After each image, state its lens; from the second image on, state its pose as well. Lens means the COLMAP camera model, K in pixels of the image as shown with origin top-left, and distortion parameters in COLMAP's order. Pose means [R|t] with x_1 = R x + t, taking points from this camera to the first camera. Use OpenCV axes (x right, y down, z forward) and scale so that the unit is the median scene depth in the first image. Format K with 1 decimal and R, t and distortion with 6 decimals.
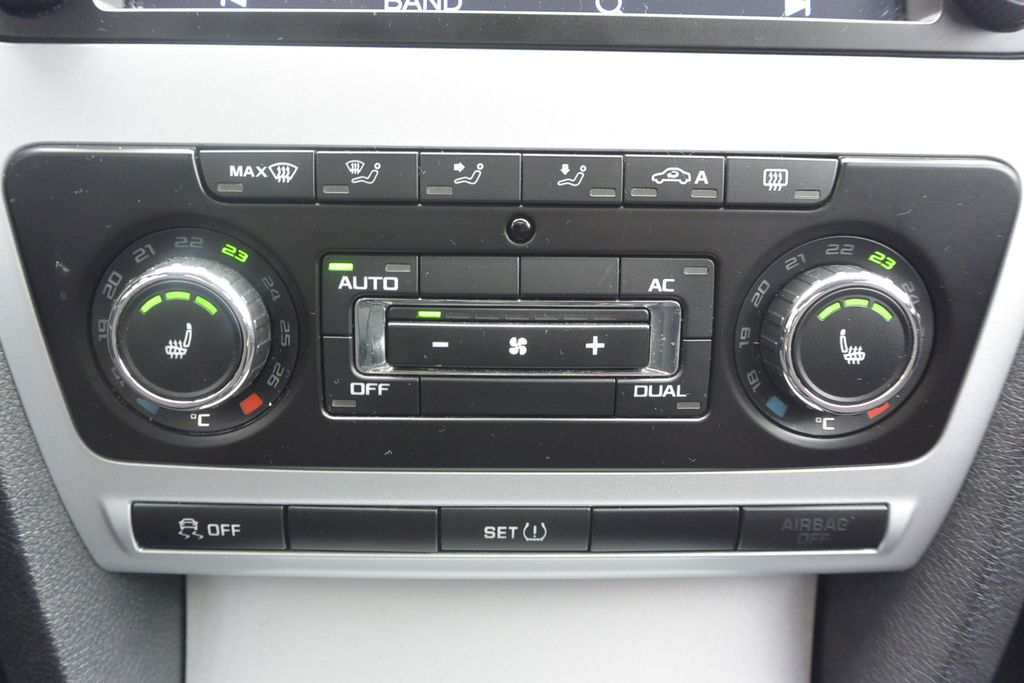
lens RADIAL K [[879.8, 0, 504.1], [0, 879.8, 338.1], [0, 0, 1]] dist [-0.001896, 0.009741]
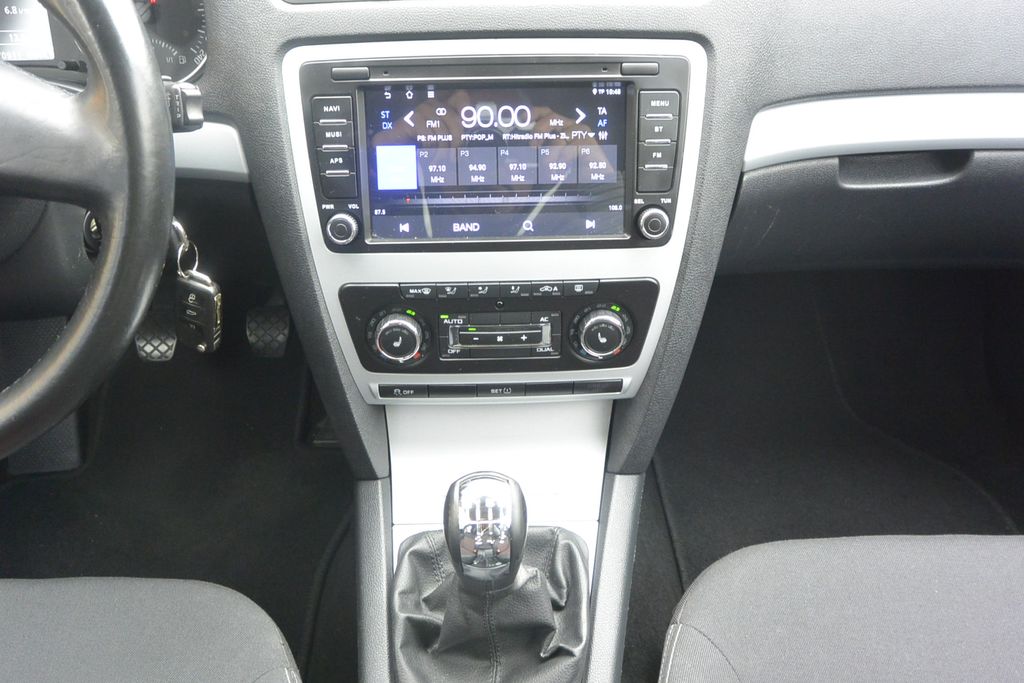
lens RADIAL K [[879.8, 0, 504.1], [0, 879.8, 338.1], [0, 0, 1]] dist [-0.001896, 0.009741]
pose [[0.999714, -0.020500, -0.012356, 0.071377], [0.023077, 0.962518, 0.270234, -0.870866], [0.006353, -0.270442, 0.962715, -2.120668]]
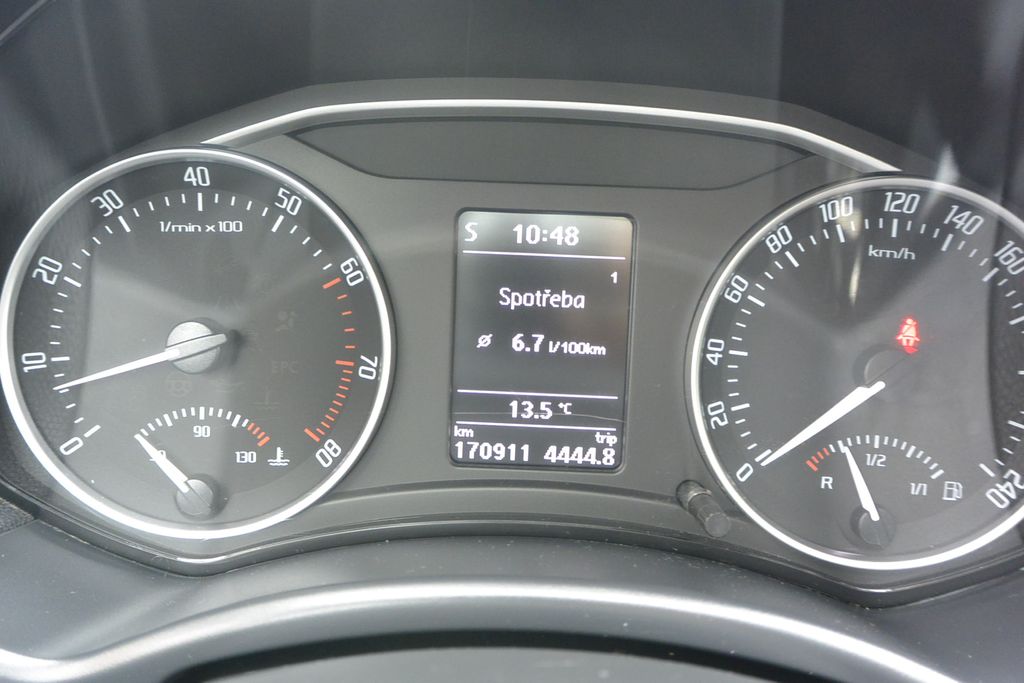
lens RADIAL K [[879.8, 0, 504.1], [0, 879.8, 338.1], [0, 0, 1]] dist [-0.001896, 0.009741]
pose [[0.998205, 0.038792, -0.045634, -1.842051], [-0.036010, 0.997532, 0.060268, -1.303039], [0.047859, -0.058517, 0.997139, 0.192463]]
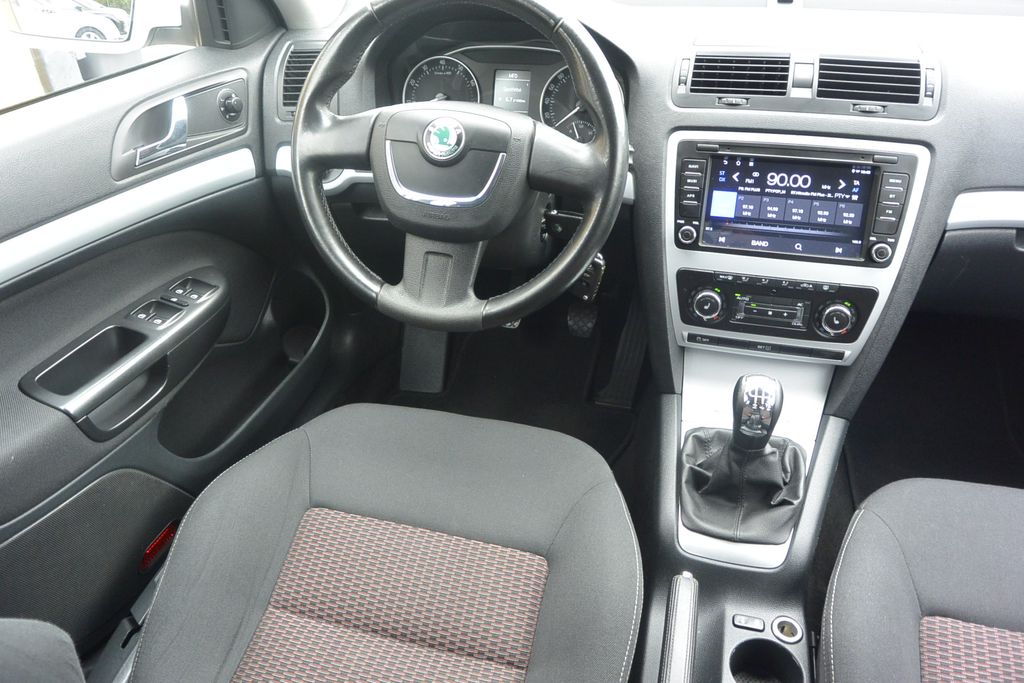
lens RADIAL K [[782.5, 0, 504.0], [0, 782.5, 340.8], [0, 0, 1]] dist [-0.011610, 0.031771]
pose [[0.959764, 0.121412, -0.253203, -0.312462], [-0.070324, 0.976886, 0.201860, -0.671616], [0.271858, -0.175932, 0.946119, -3.959479]]
